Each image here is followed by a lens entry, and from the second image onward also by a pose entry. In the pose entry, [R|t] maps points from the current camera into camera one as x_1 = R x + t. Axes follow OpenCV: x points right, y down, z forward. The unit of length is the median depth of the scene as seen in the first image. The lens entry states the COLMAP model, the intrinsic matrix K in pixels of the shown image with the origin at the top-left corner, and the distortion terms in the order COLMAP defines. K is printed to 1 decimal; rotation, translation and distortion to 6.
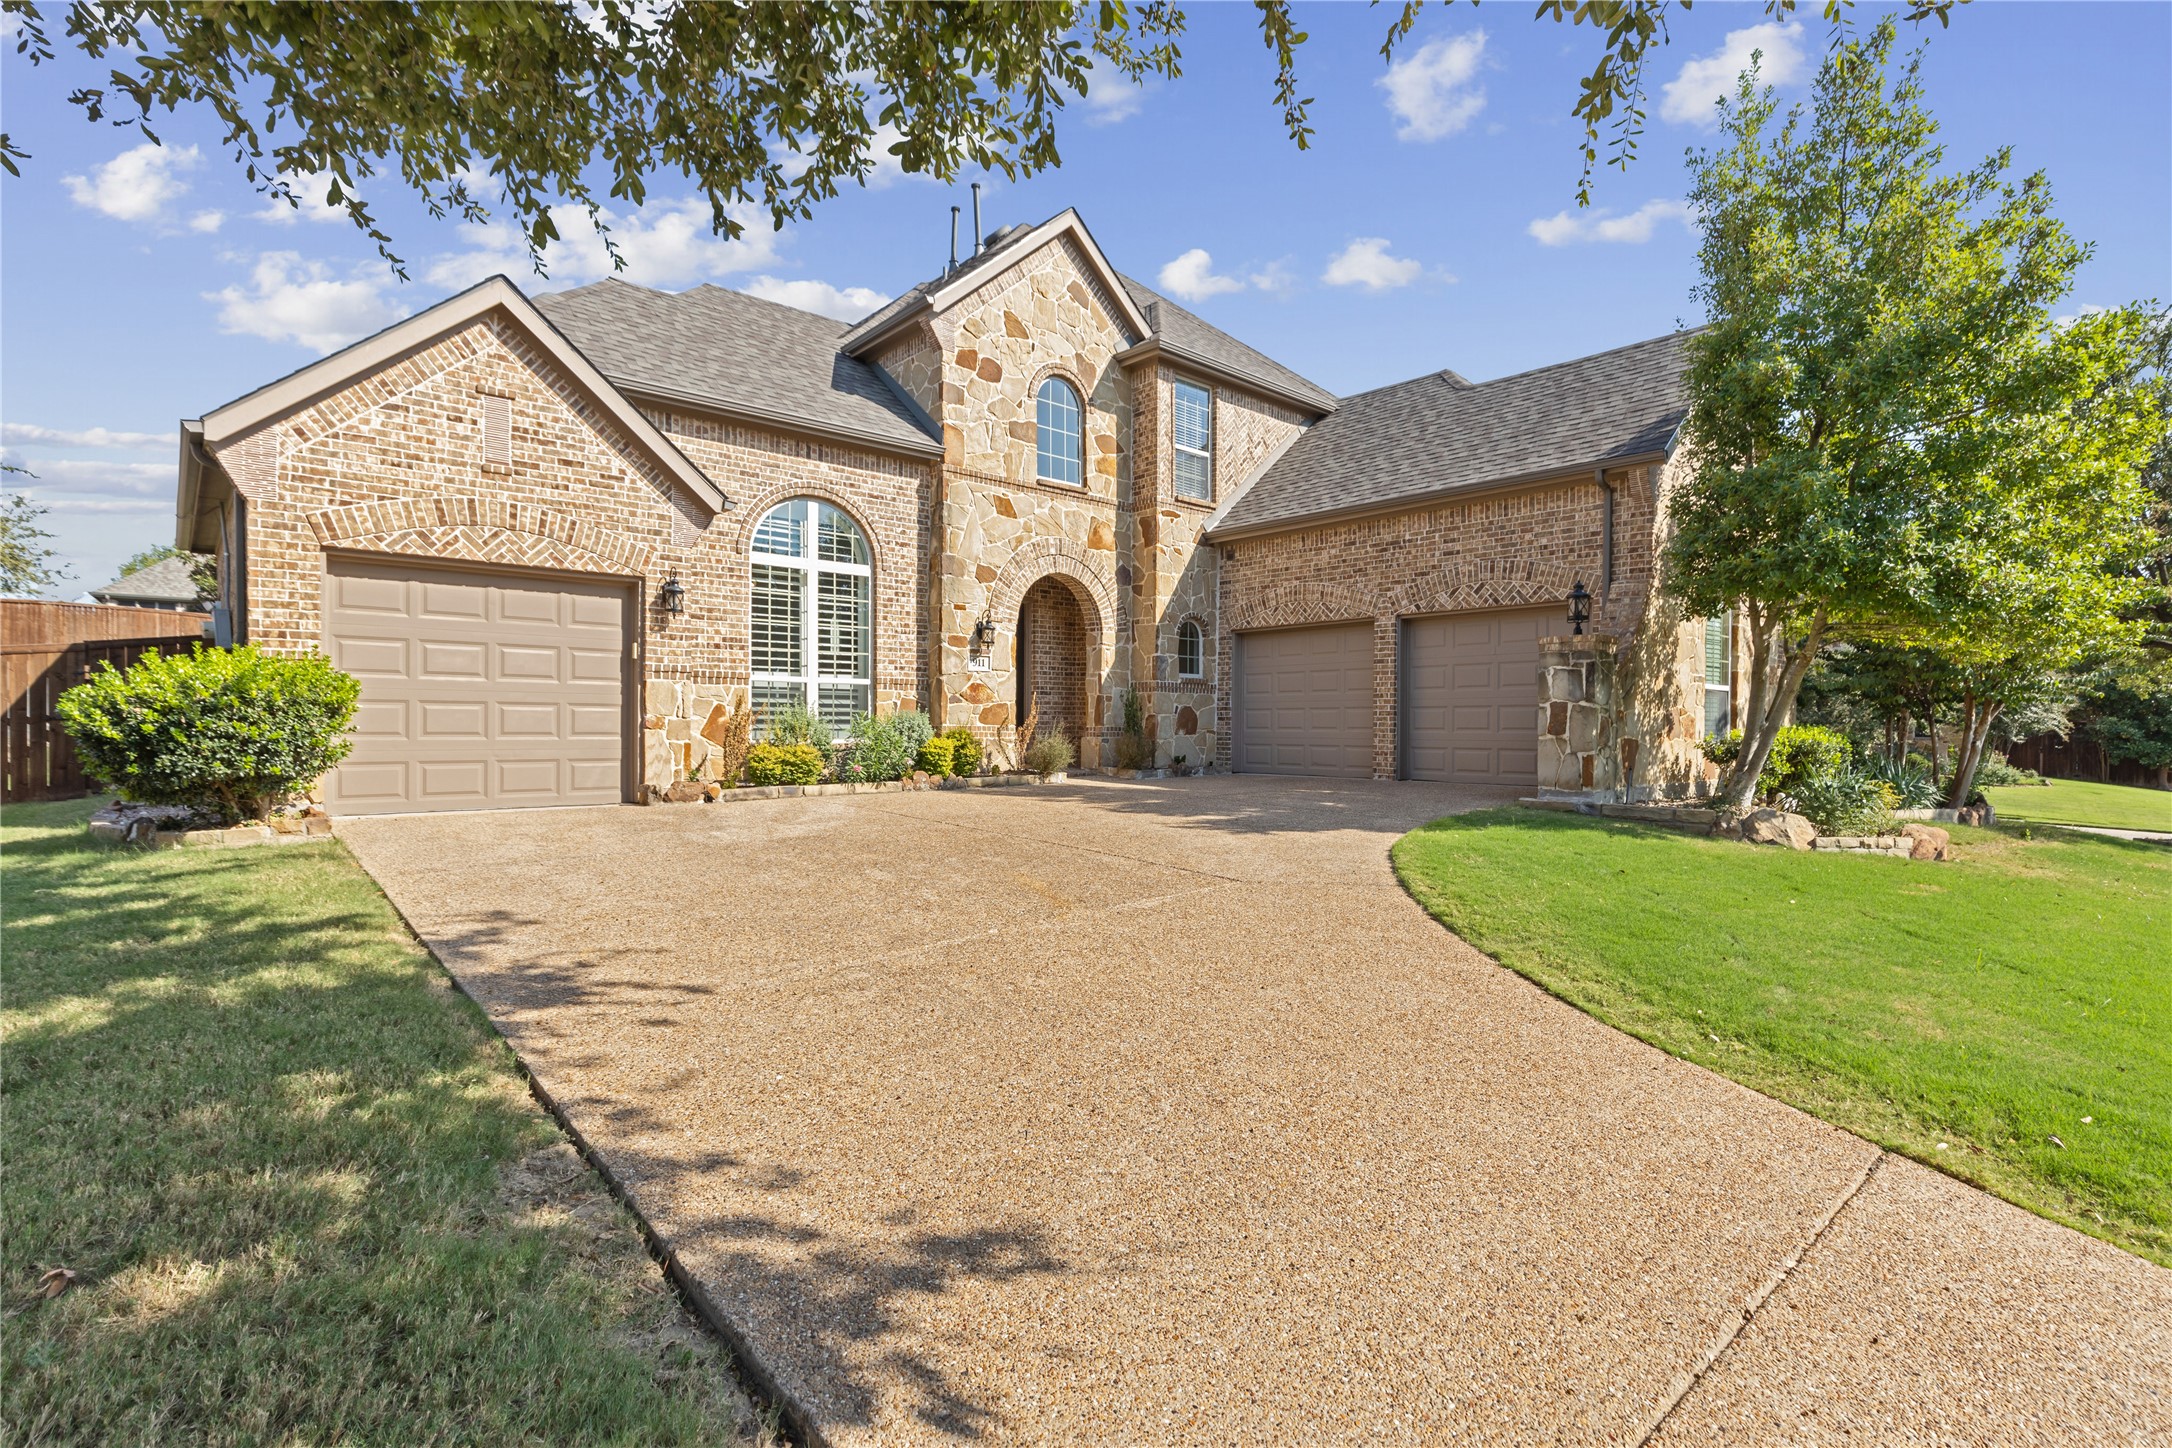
lens RADIAL K [[1005.1, 0, 1086.0], [0, 1005.1, 724.0], [0, 0, 1]] dist [0.044520, -0.000315]
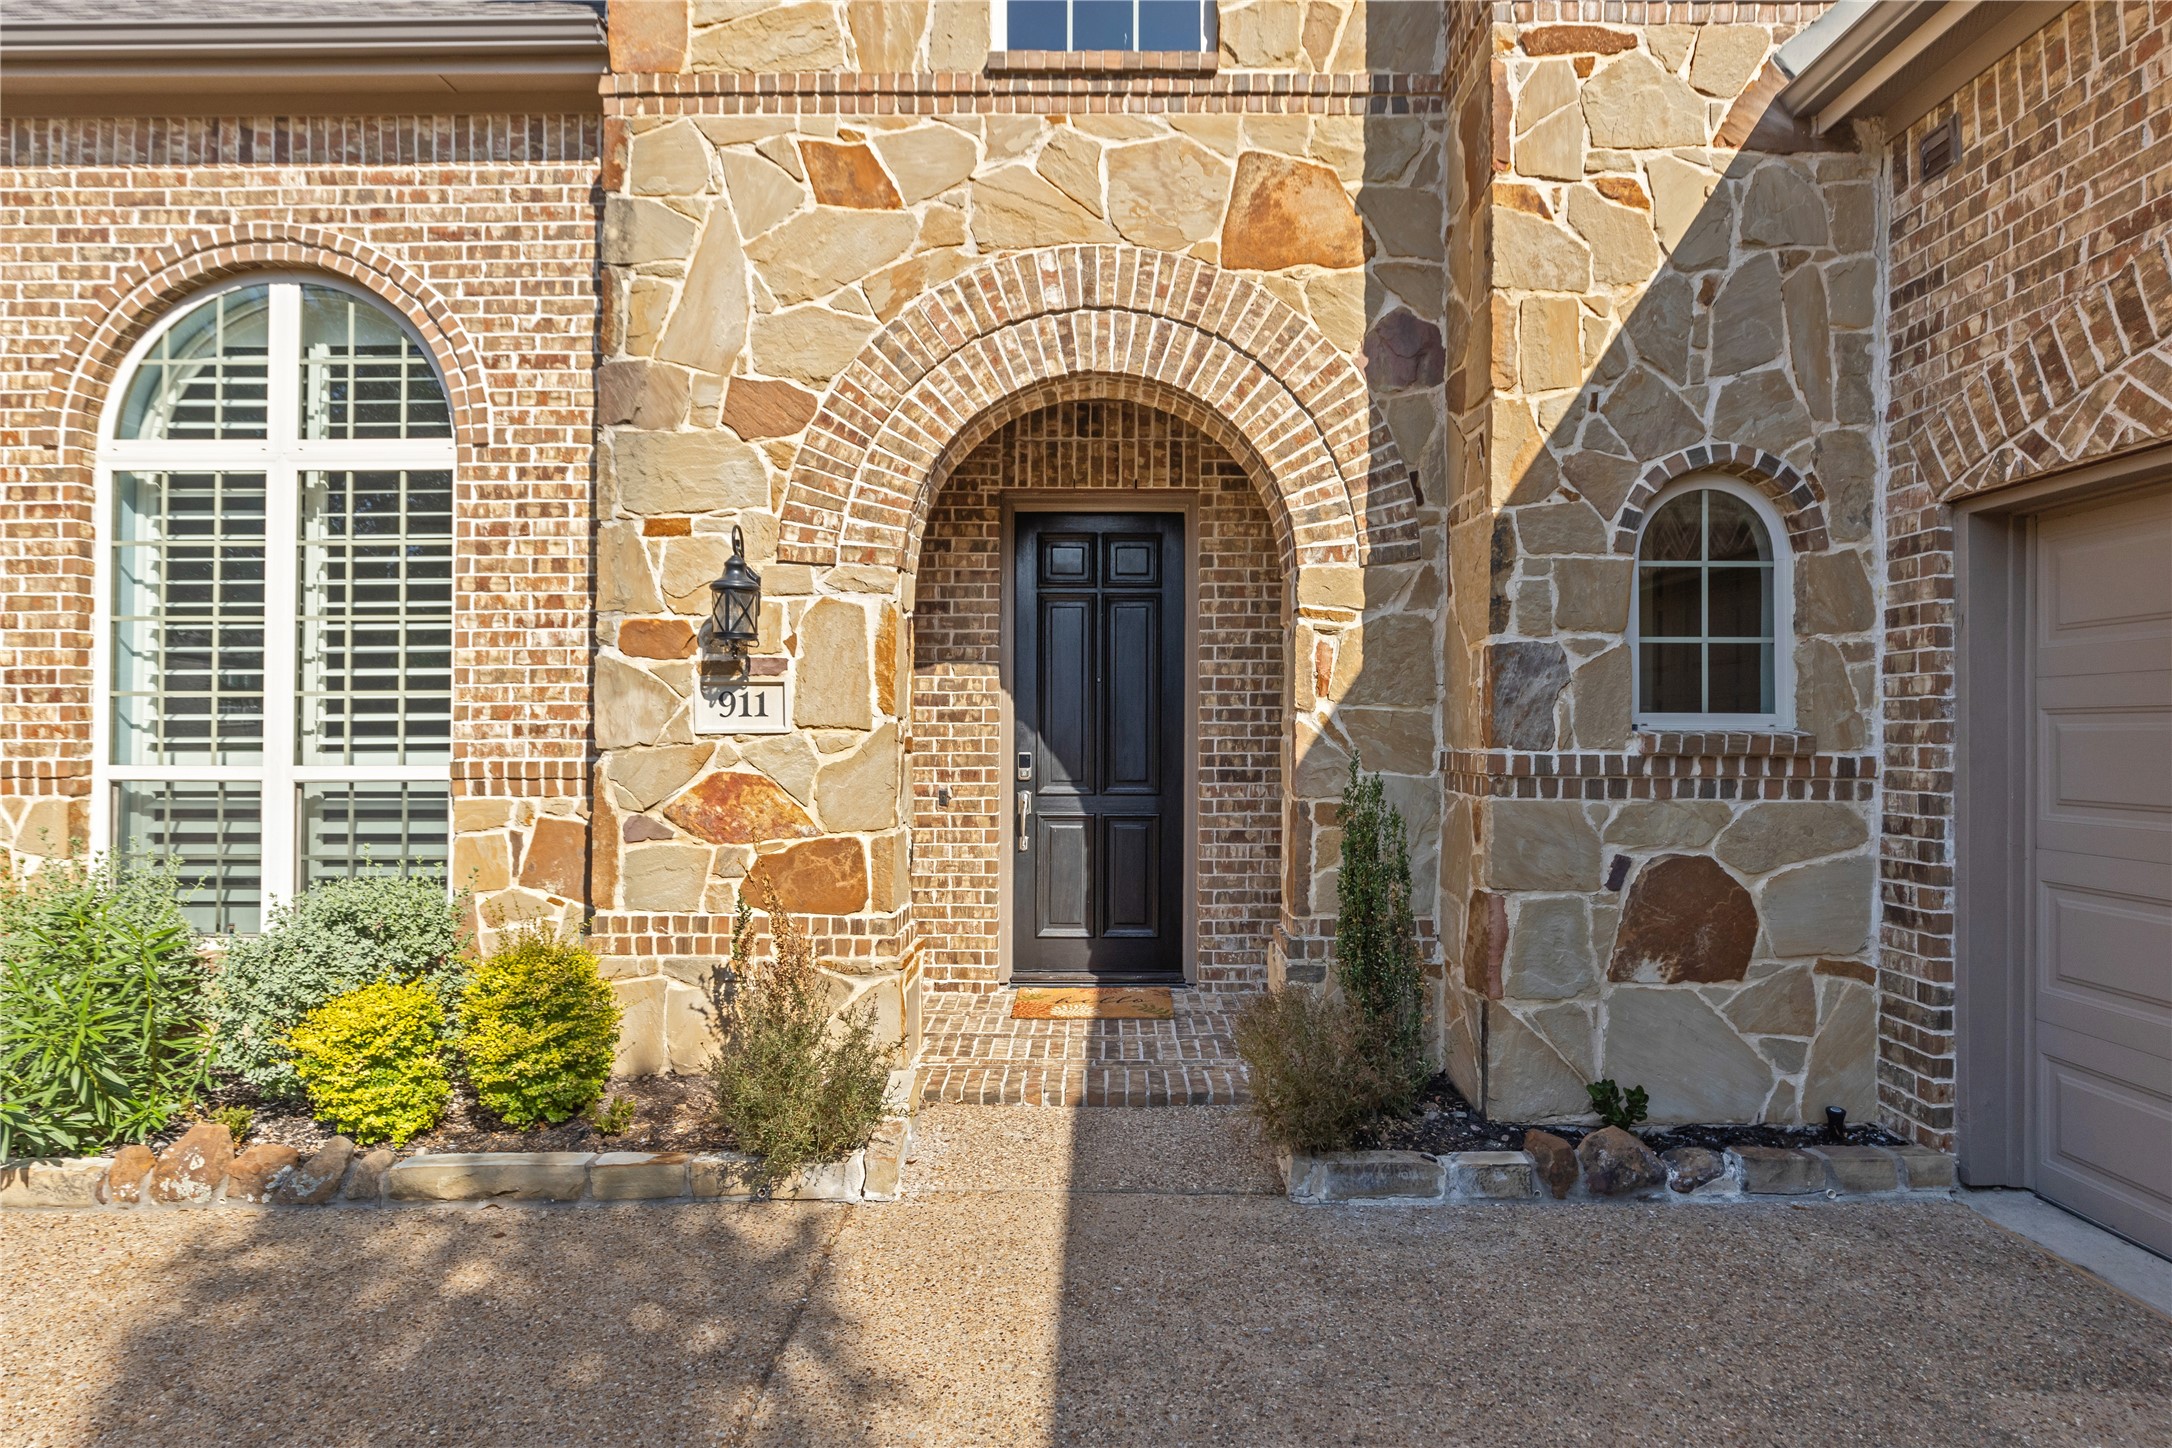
lens RADIAL K [[1089.6, 0, 1086.0], [0, 1089.6, 724.0], [0, 0, 1]] dist [-0.004570, -0.000593]
pose [[0.745940, -0.011028, -0.665921, 0.191214], [0.000811, 0.999877, -0.015651, -0.051592], [0.666012, 0.011135, 0.745858, 0.848097]]
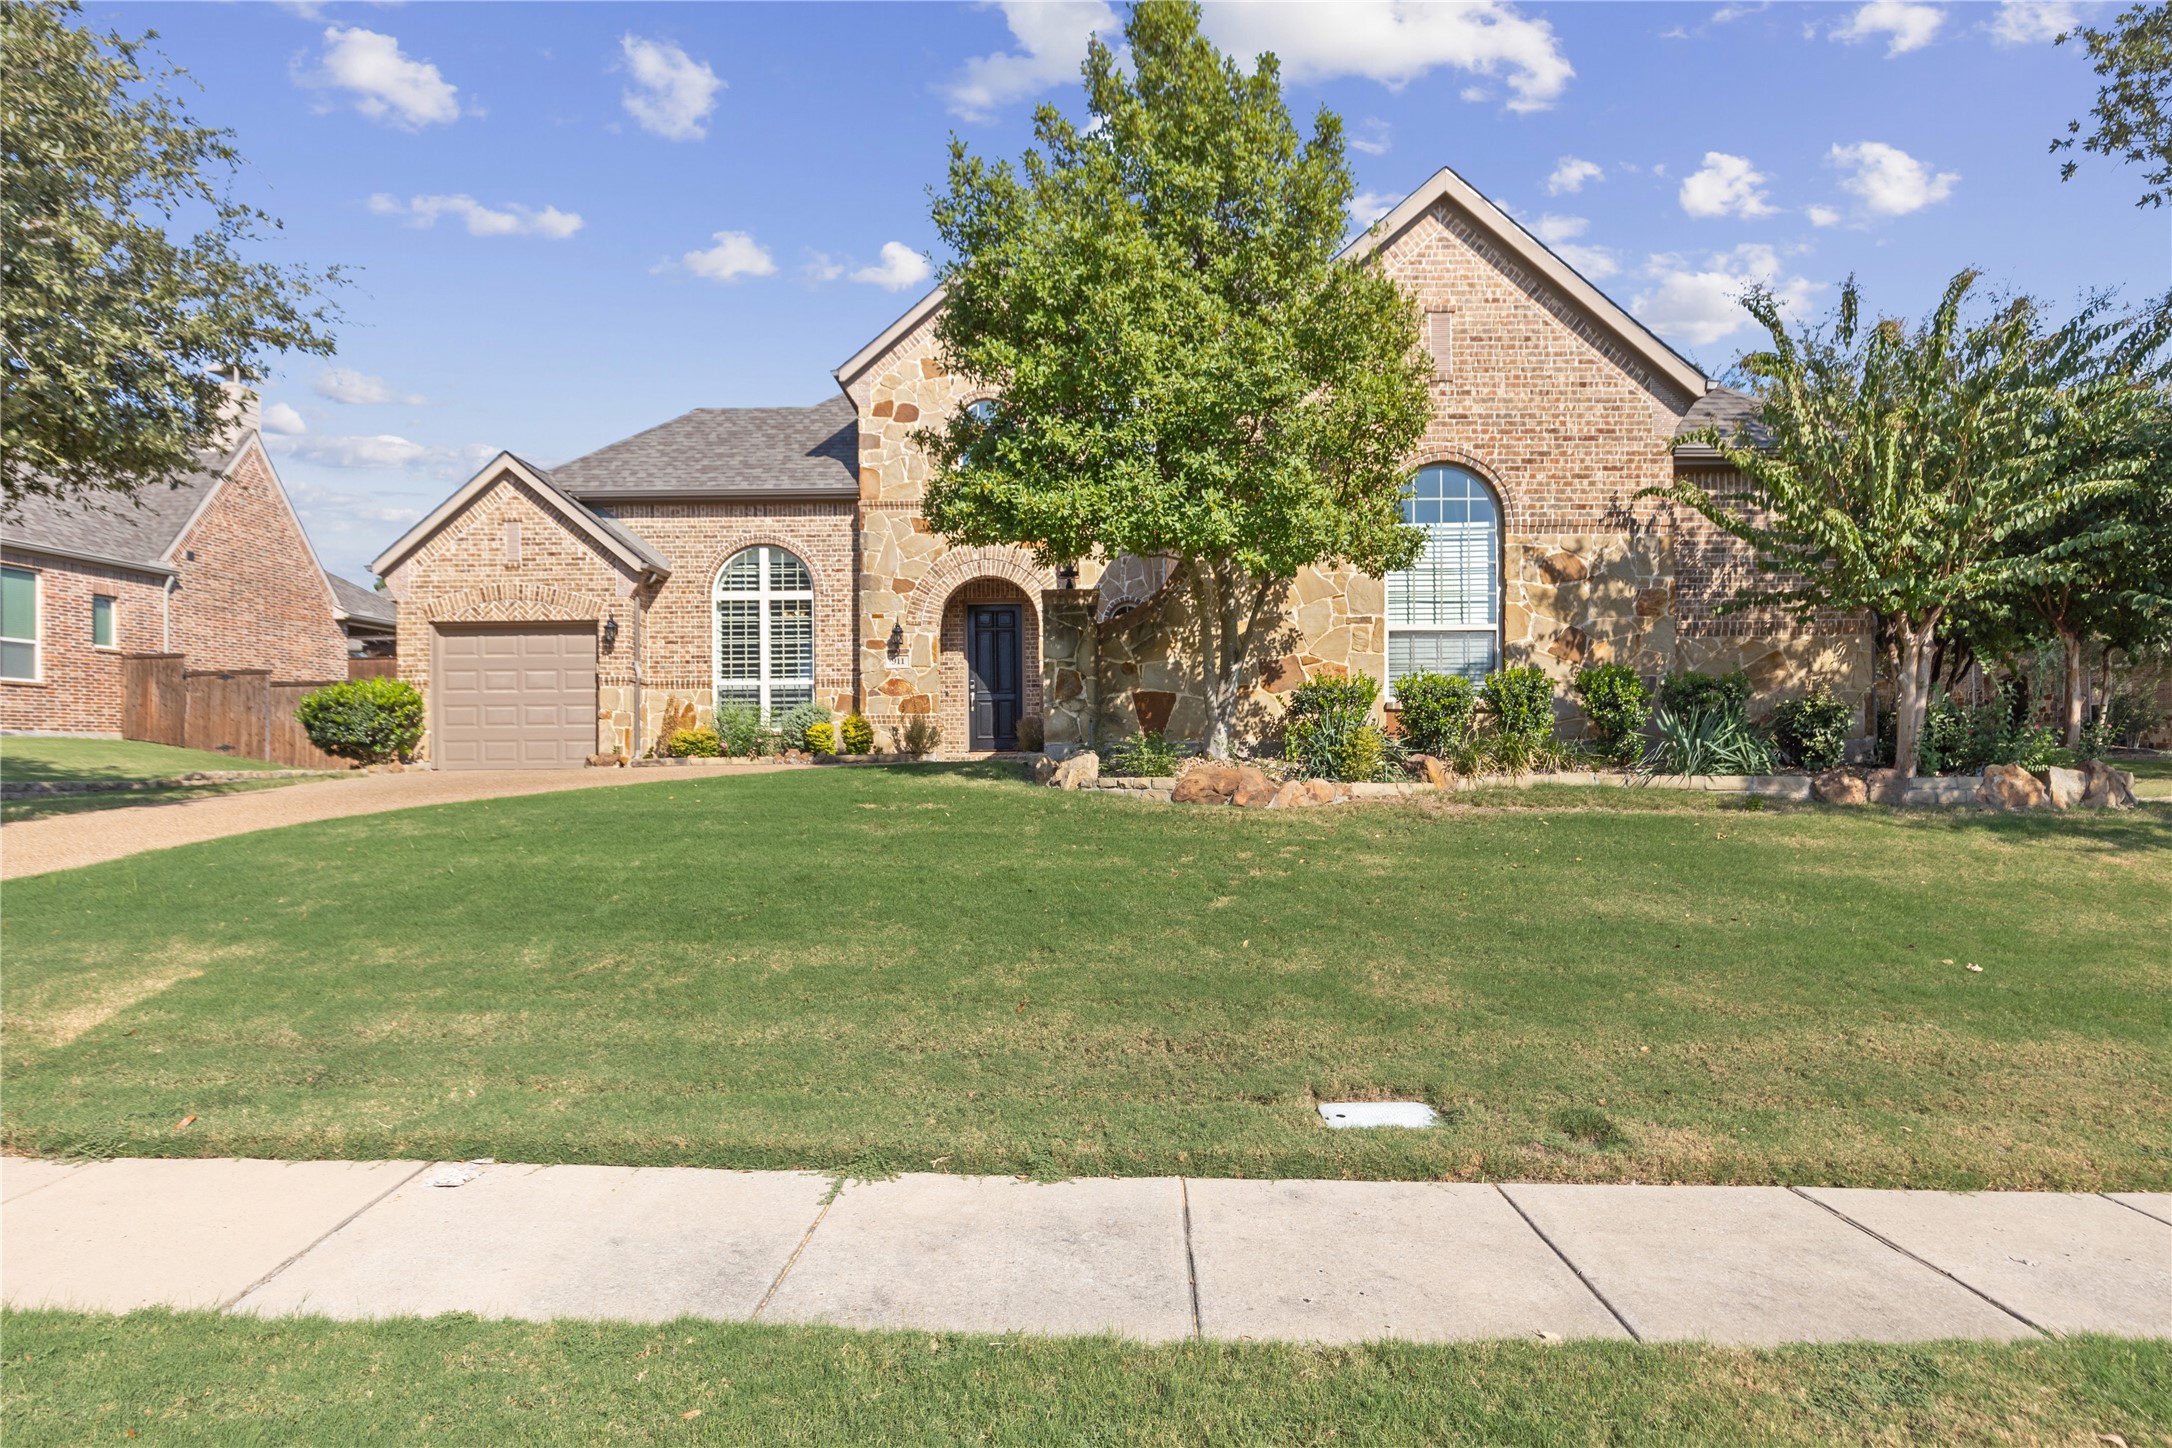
lens RADIAL K [[1197.8, 0, 1086.0], [0, 1197.8, 724.0], [0, 0, 1]] dist [0.049155, 0.000034]
pose [[0.756937, -0.034948, -0.652552, 1.000140], [0.016268, 0.999267, -0.034646, 0.066416], [0.653285, 0.015609, 0.756951, 0.084262]]
